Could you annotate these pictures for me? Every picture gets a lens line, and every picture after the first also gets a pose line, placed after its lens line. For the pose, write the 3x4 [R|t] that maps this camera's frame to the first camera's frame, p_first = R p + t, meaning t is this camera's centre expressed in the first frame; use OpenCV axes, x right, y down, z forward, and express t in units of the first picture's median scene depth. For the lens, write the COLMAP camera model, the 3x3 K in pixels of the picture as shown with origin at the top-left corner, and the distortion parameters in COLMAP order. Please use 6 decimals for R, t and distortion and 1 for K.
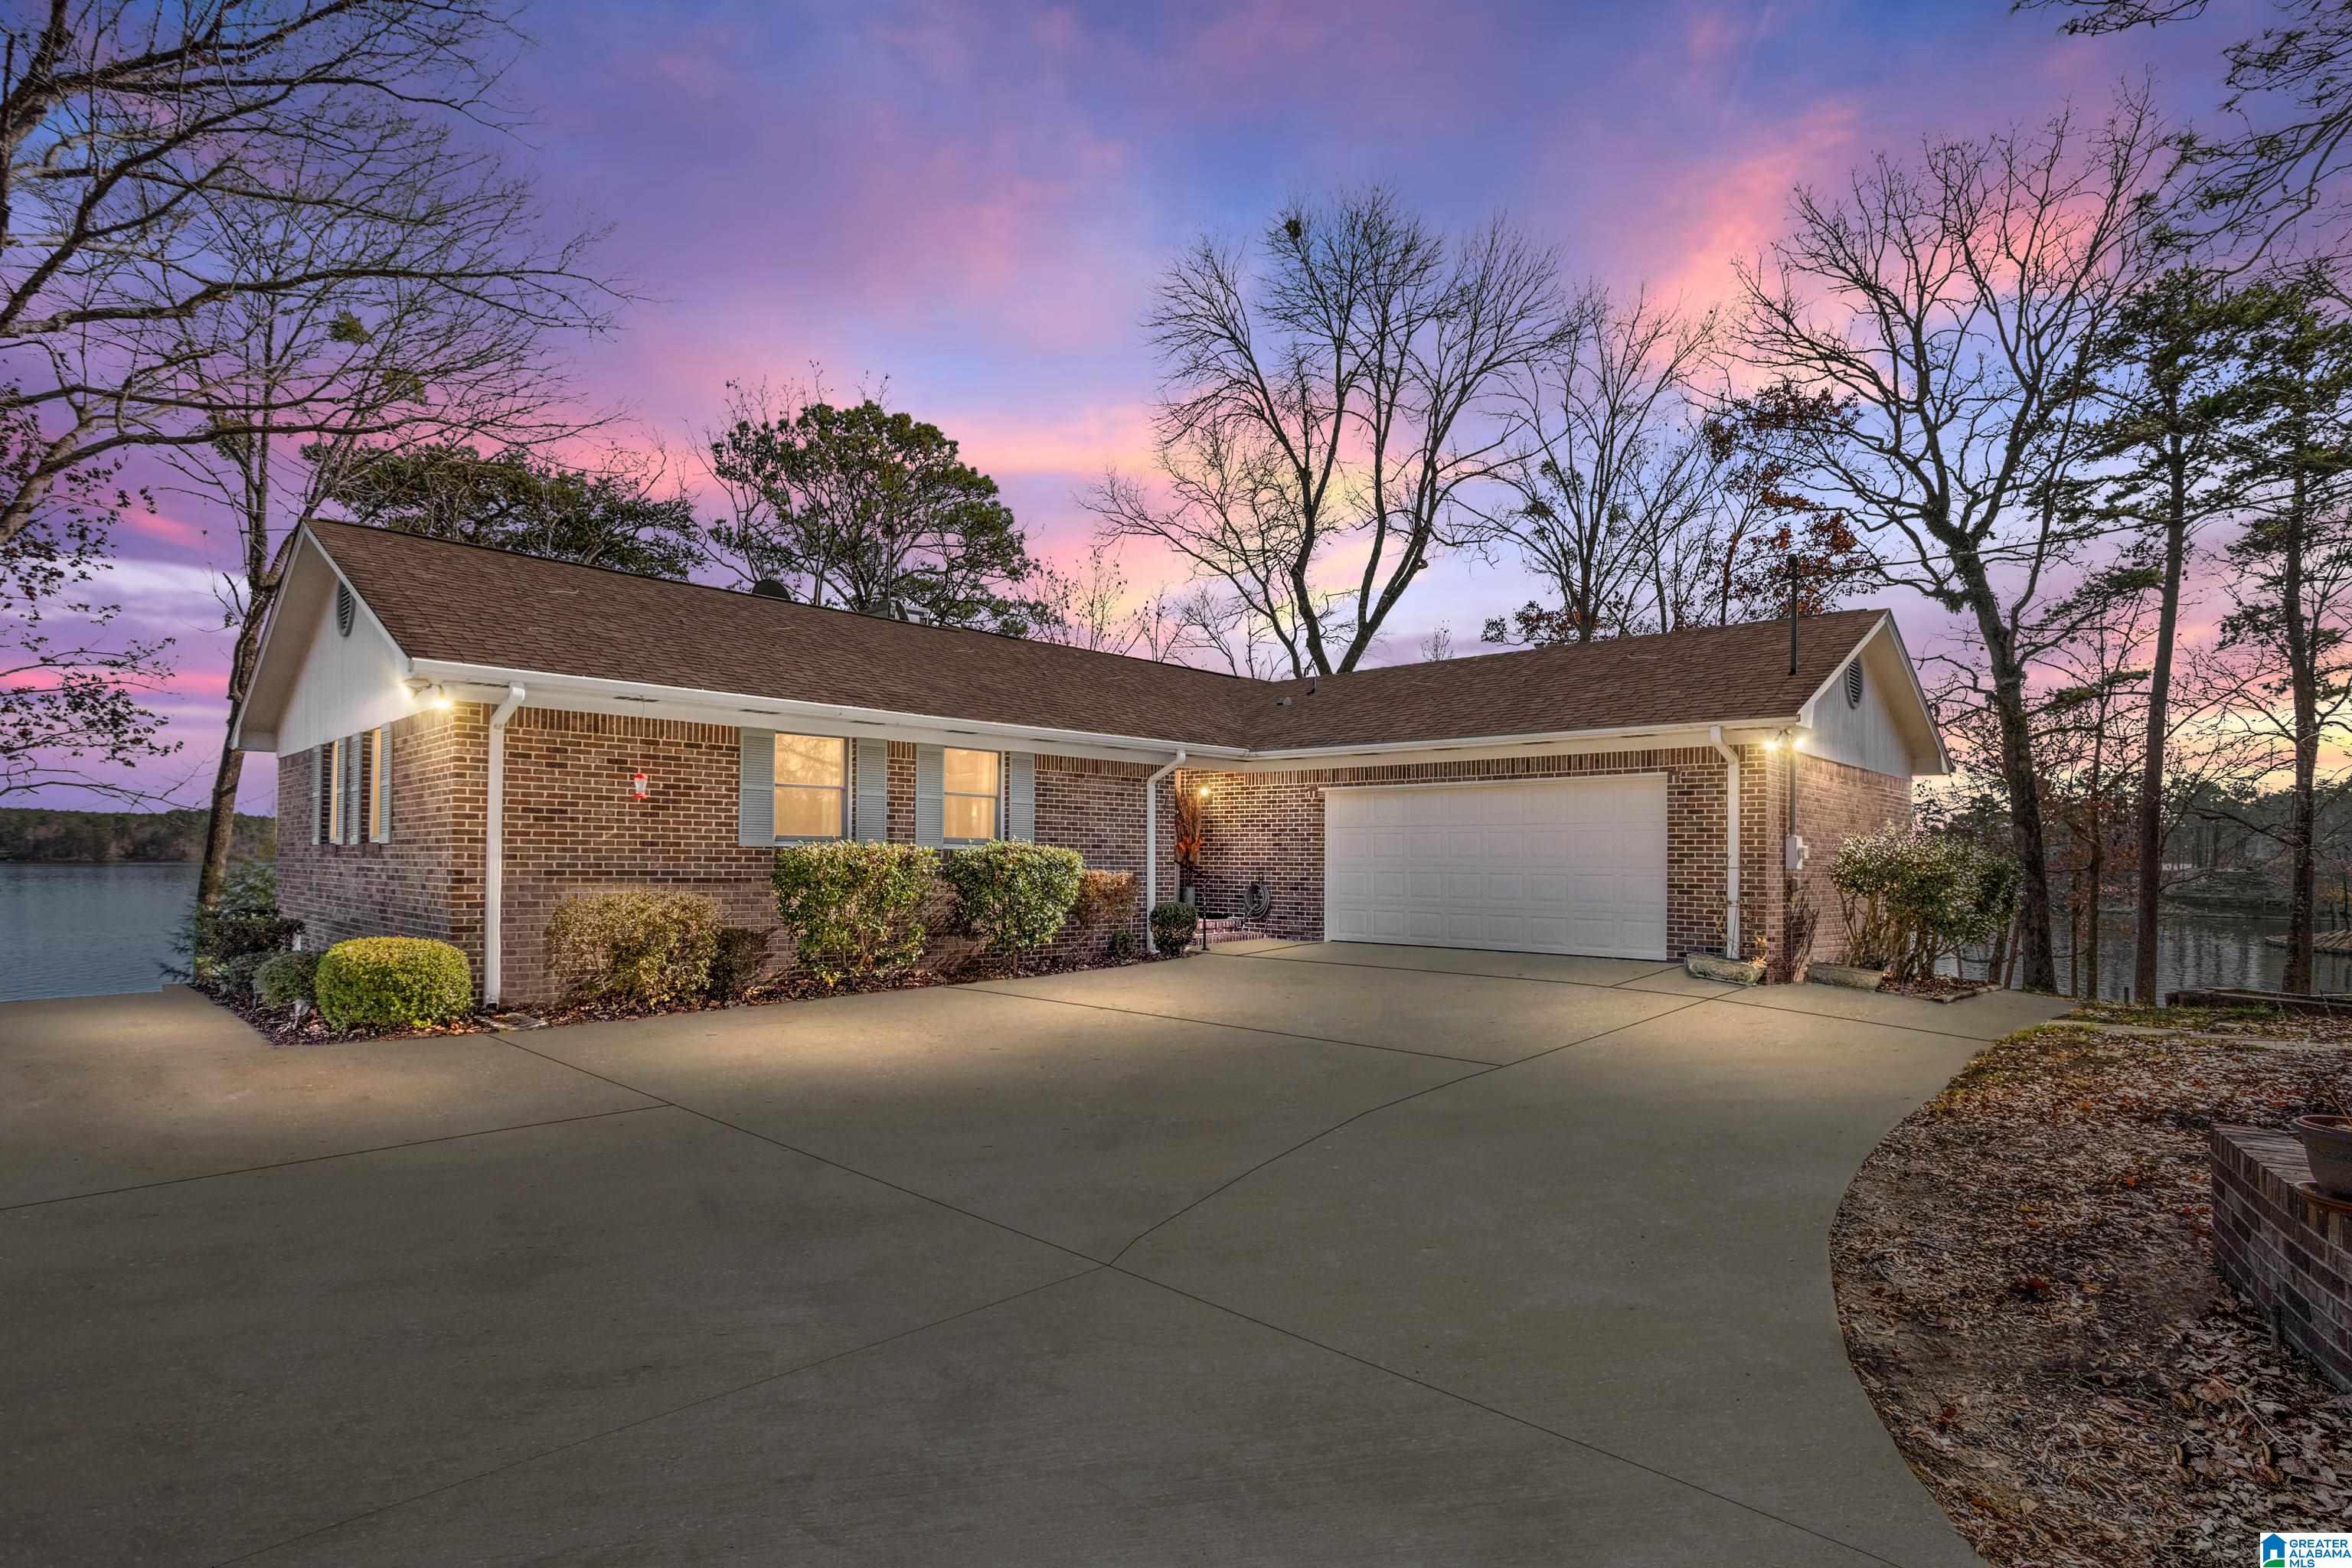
lens RADIAL K [[1183.3, 0, 1179.7], [0, 1183.3, 836.3], [0, 0, 1]] dist [-0.054626, 0.039378]
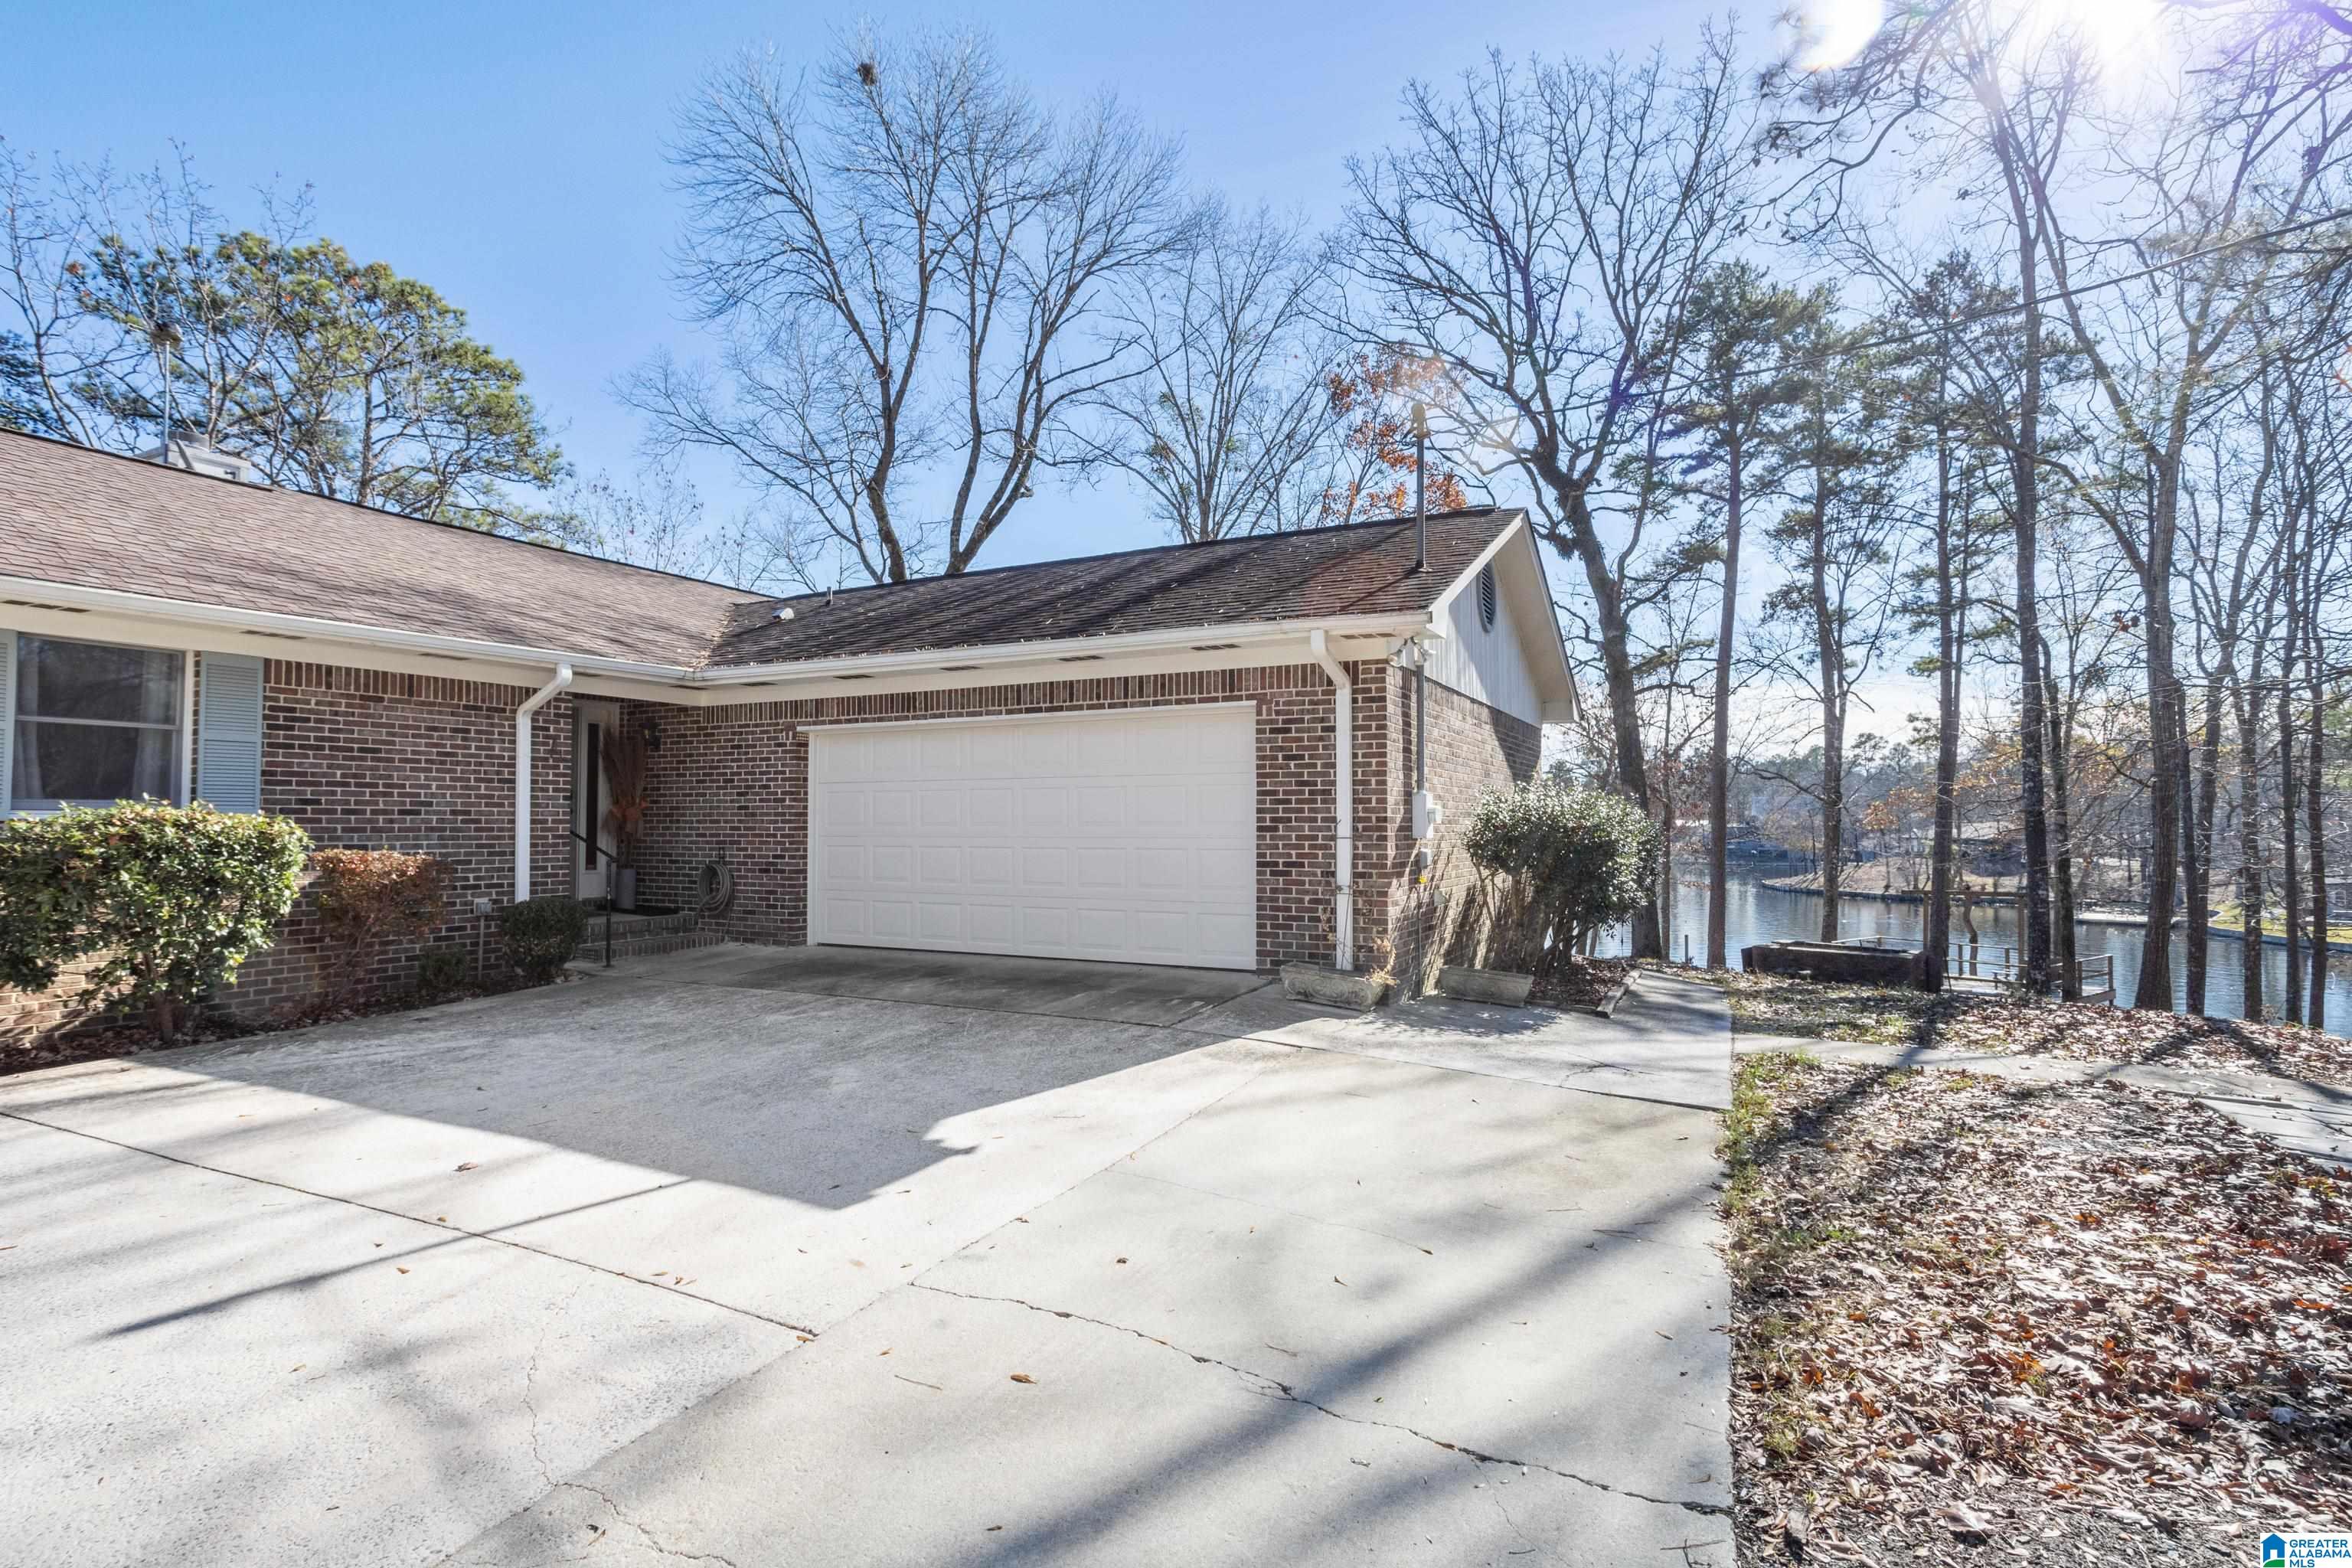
lens RADIAL K [[1160.4, 0, 1176.0], [0, 1160.4, 784.0], [0, 0, 1]] dist [-0.017022, 0.000255]
pose [[0.958772, -0.000505, 0.284176, 0.072830], [0.004587, 0.999896, -0.013700, 0.001709], [-0.284139, 0.014438, 0.958674, 0.147621]]
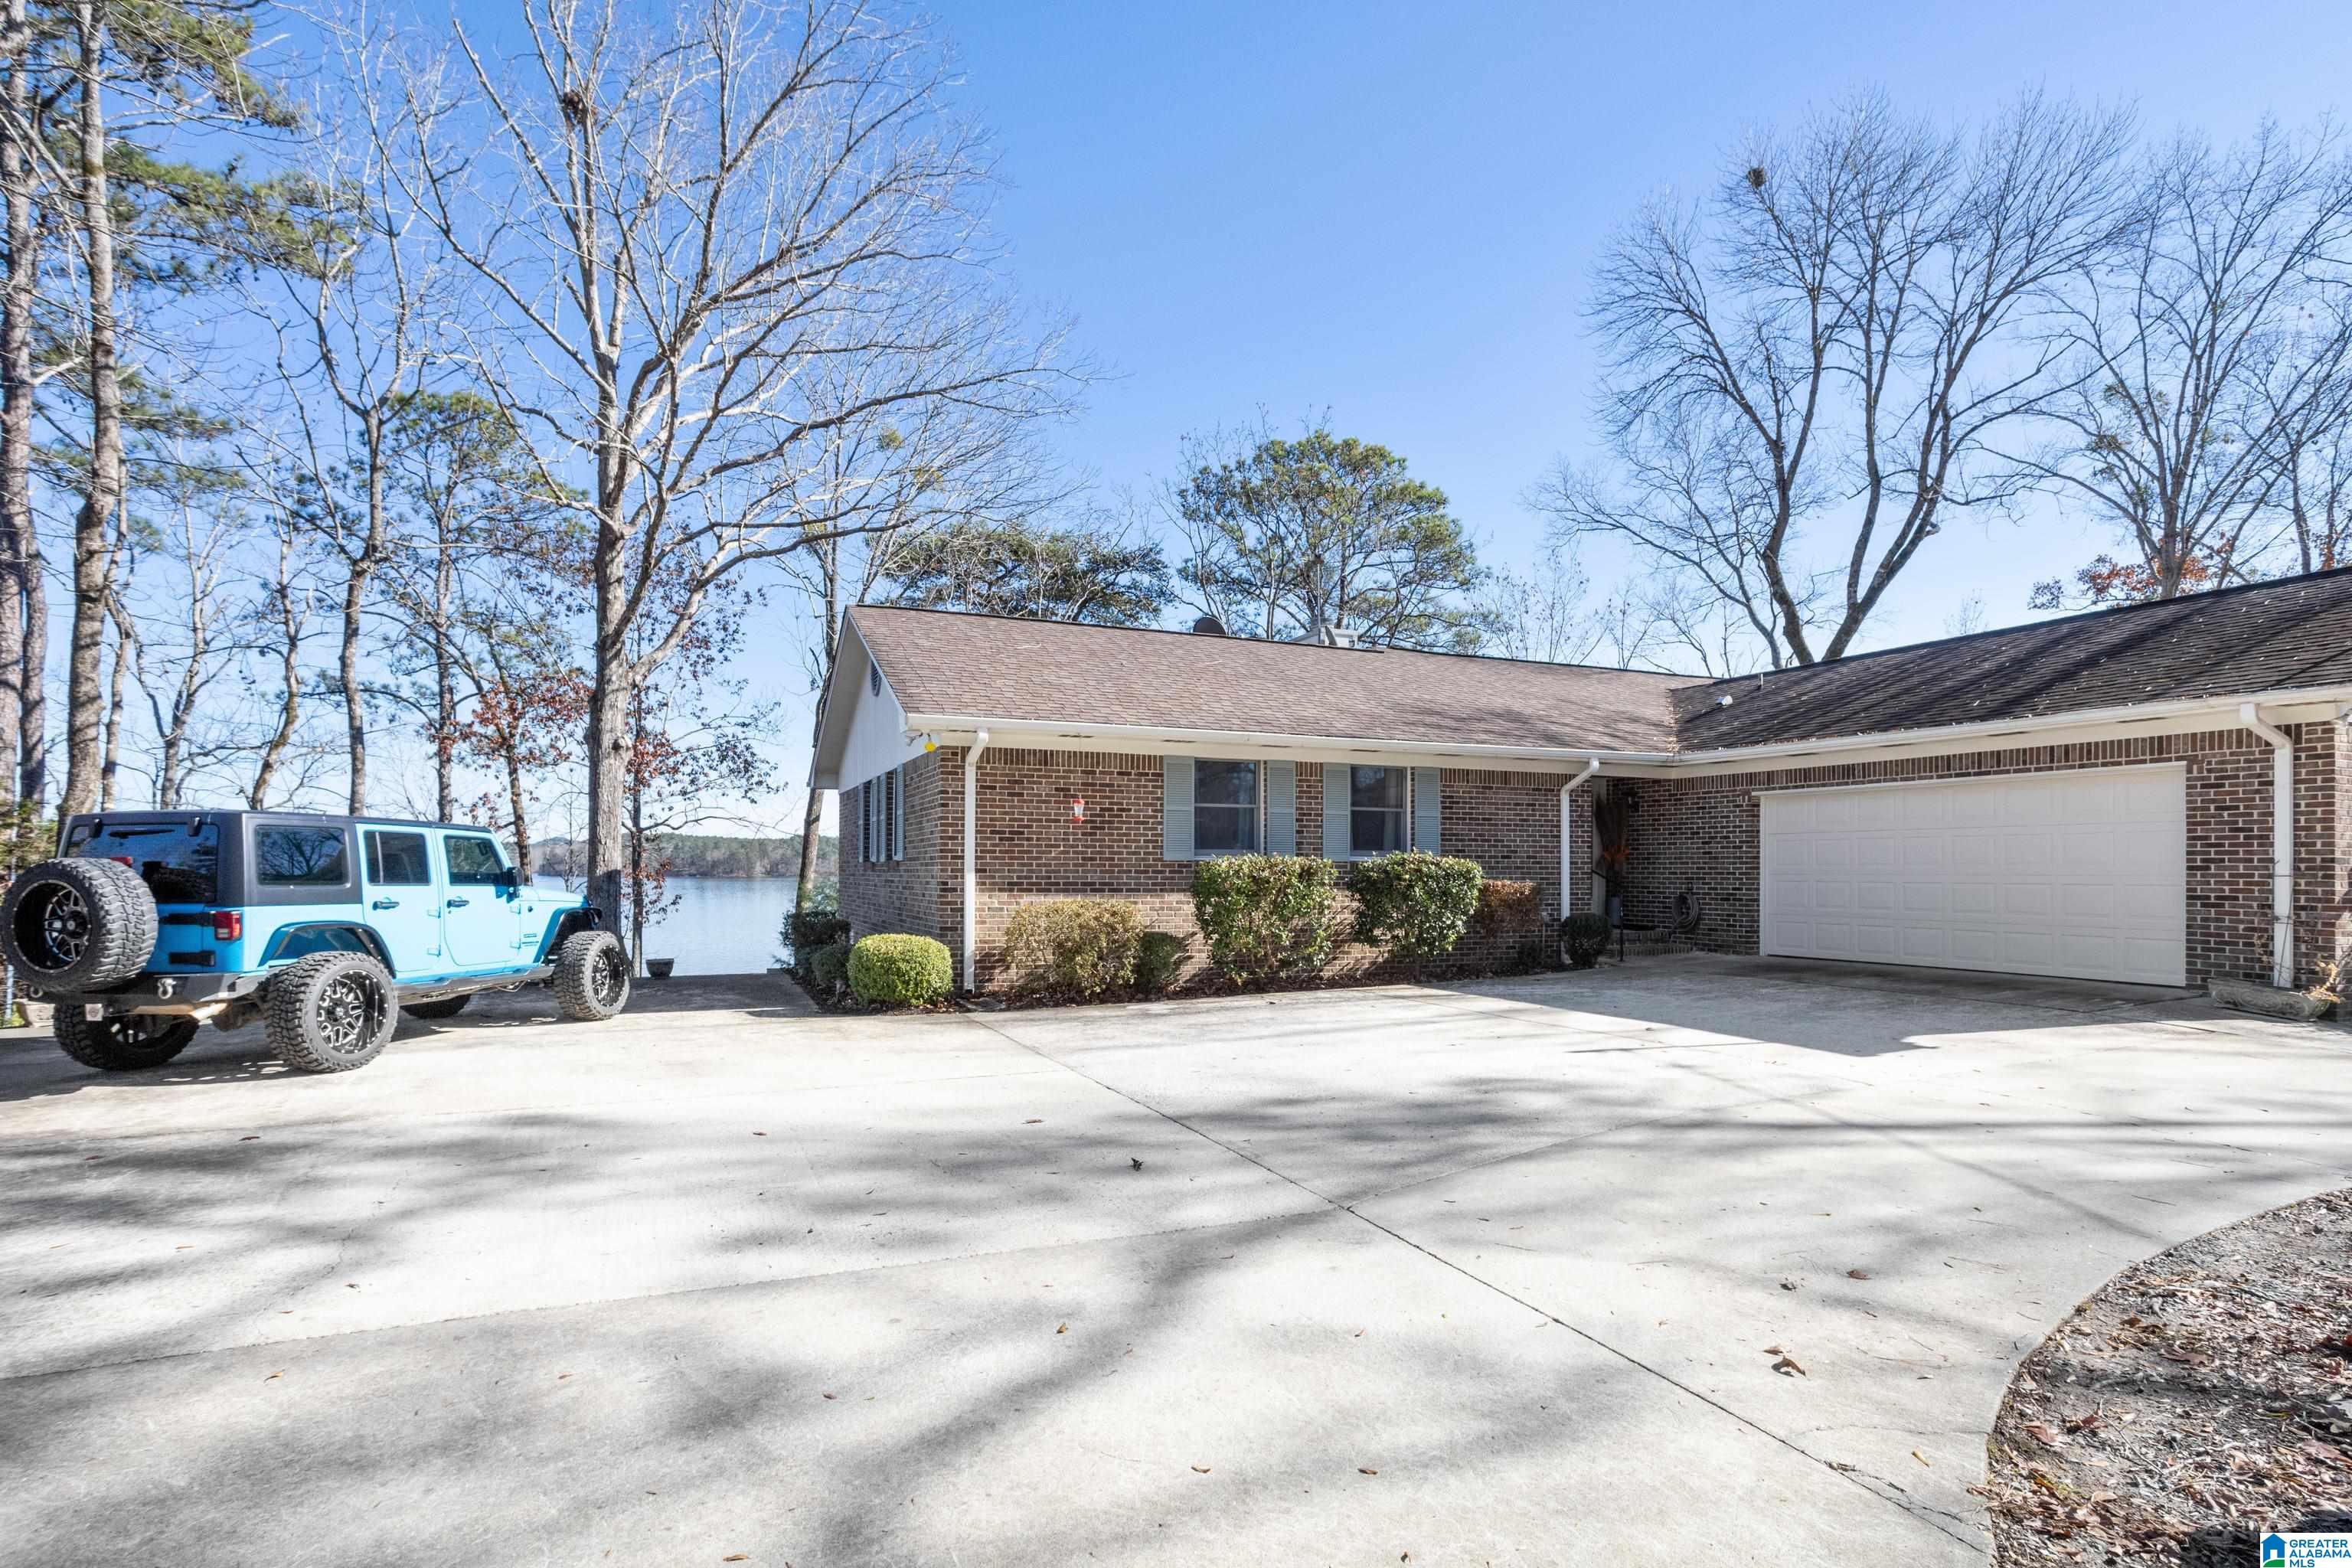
lens RADIAL K [[1191.0, 0, 1178.1], [0, 1191.0, 852.9], [0, 0, 1]] dist [-0.036941, 0.027258]
pose [[0.920227, -0.011614, -0.391213, 0.034307], [0.012958, 0.999916, 0.000795, 0.000235], [0.391171, -0.005800, 0.920300, -0.022334]]
